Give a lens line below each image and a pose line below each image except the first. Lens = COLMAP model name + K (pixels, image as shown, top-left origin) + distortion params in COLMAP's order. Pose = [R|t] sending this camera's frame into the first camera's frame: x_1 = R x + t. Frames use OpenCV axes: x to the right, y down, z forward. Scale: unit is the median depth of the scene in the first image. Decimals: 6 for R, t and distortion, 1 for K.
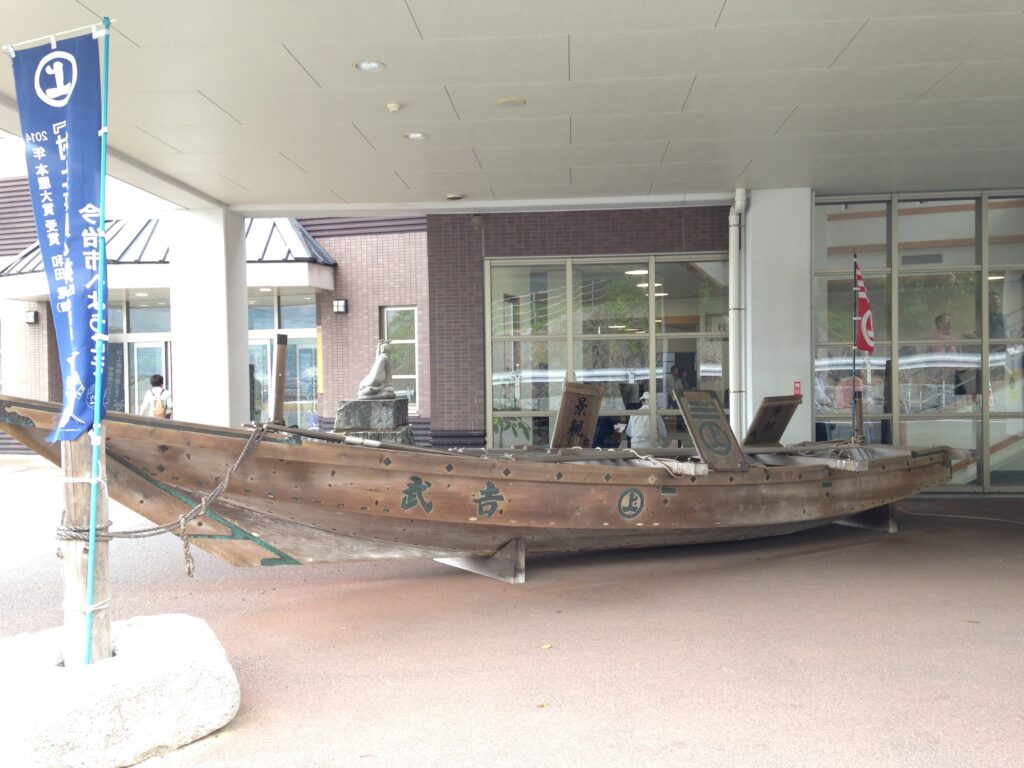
lens RADIAL K [[946.4, 0, 512.0], [0, 946.4, 384.0], [0, 0, 1]] dist [0.244370, -0.432951]
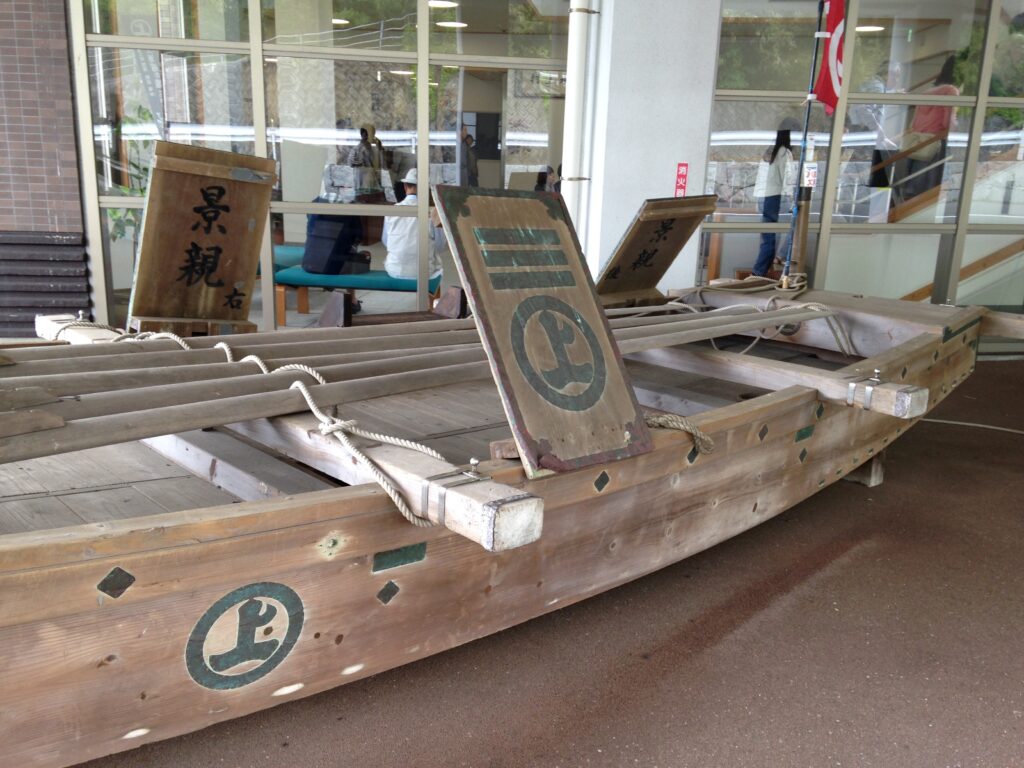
lens RADIAL K [[946.4, 0, 512.0], [0, 946.4, 384.0], [0, 0, 1]] dist [0.244370, -0.432951]
pose [[0.978261, -0.006174, 0.207286, 0.097088], [-0.043120, 0.971654, 0.232443, -0.003811], [-0.202845, -0.236328, 0.950265, 0.517510]]
